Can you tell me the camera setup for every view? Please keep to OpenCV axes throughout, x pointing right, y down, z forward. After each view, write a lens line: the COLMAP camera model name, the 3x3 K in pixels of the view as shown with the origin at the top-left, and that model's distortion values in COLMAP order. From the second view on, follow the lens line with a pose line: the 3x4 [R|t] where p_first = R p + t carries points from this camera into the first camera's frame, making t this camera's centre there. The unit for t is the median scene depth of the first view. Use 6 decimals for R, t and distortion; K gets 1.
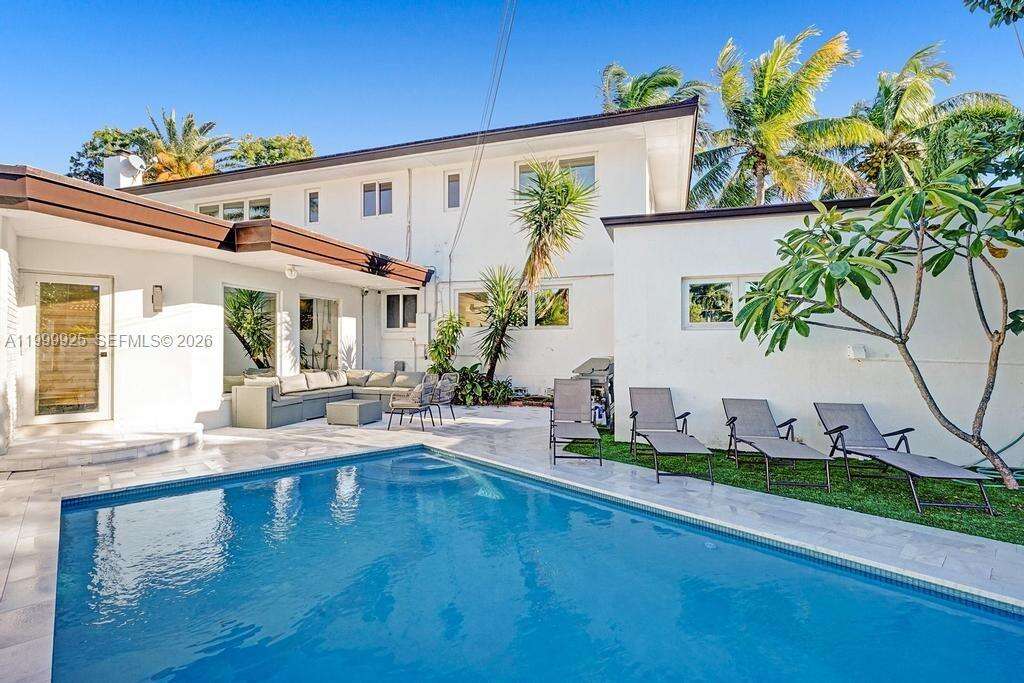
lens RADIAL K [[488.2, 0, 514.2], [0, 488.2, 345.9], [0, 0, 1]] dist [-0.000583, 0.000522]
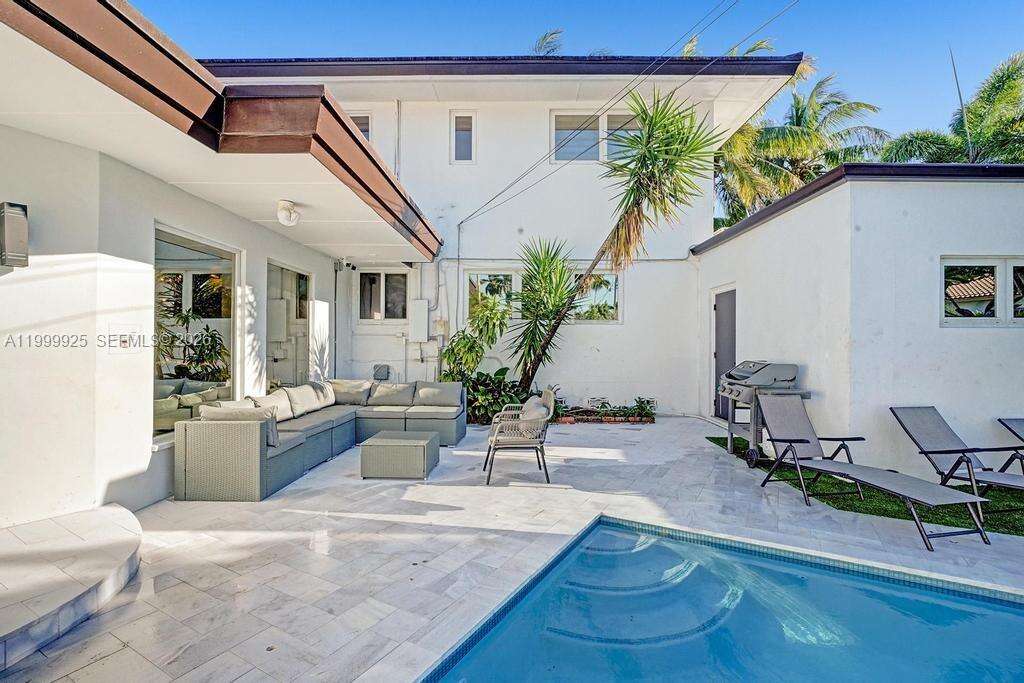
lens RADIAL K [[473.6, 0, 512.0], [0, 473.6, 341.5], [0, 0, 1]] dist [0.002428, 0.000108]
pose [[0.955800, 0.007023, 0.293935, -0.307797], [-0.005124, 0.999961, -0.007231, 0.000379], [-0.293975, 0.005405, 0.955798, 0.331025]]
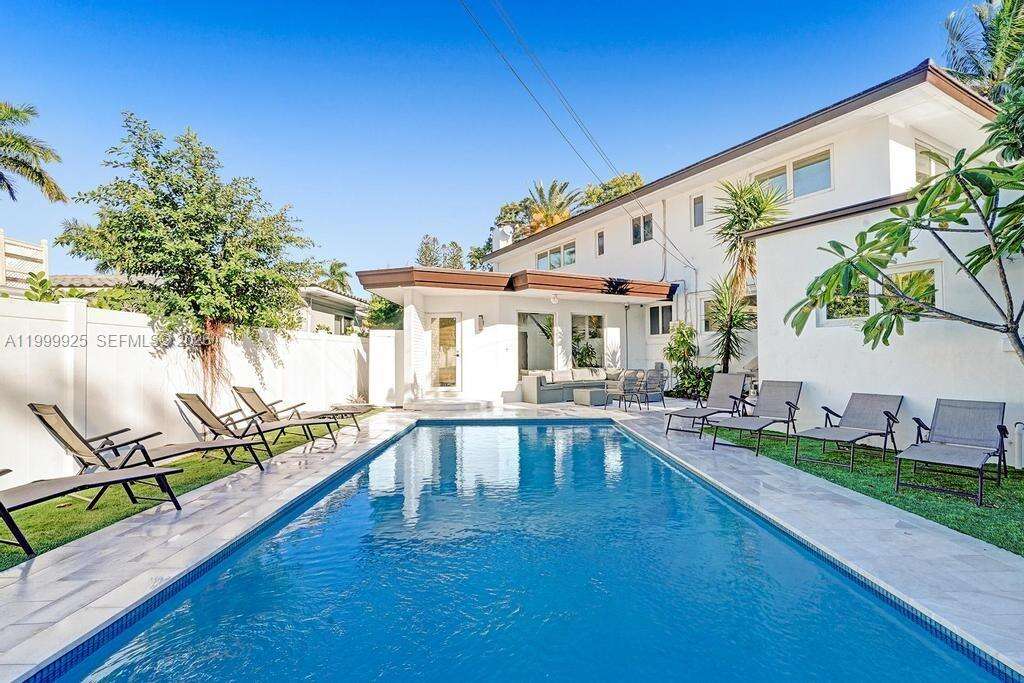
lens RADIAL K [[488.2, 0, 514.2], [0, 488.2, 345.9], [0, 0, 1]] dist [-0.000583, 0.000522]
pose [[0.738384, -0.019773, -0.674091, 0.366552], [0.008801, 0.999767, -0.019685, 0.013584], [0.674324, 0.008603, 0.738386, -0.135333]]
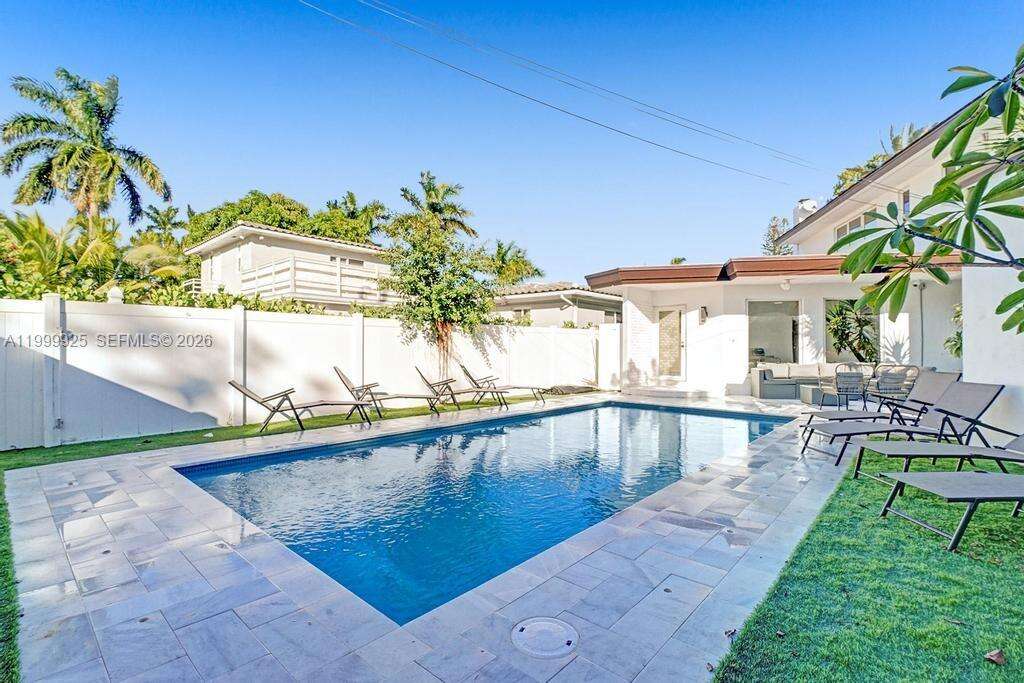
lens RADIAL K [[473.6, 0, 512.0], [0, 473.6, 341.5], [0, 0, 1]] dist [0.002428, 0.000108]
pose [[0.095851, -0.013939, -0.995298, 0.626083], [-0.002552, 0.999895, -0.014250, 0.018775], [0.995392, 0.003906, 0.095805, 0.115751]]
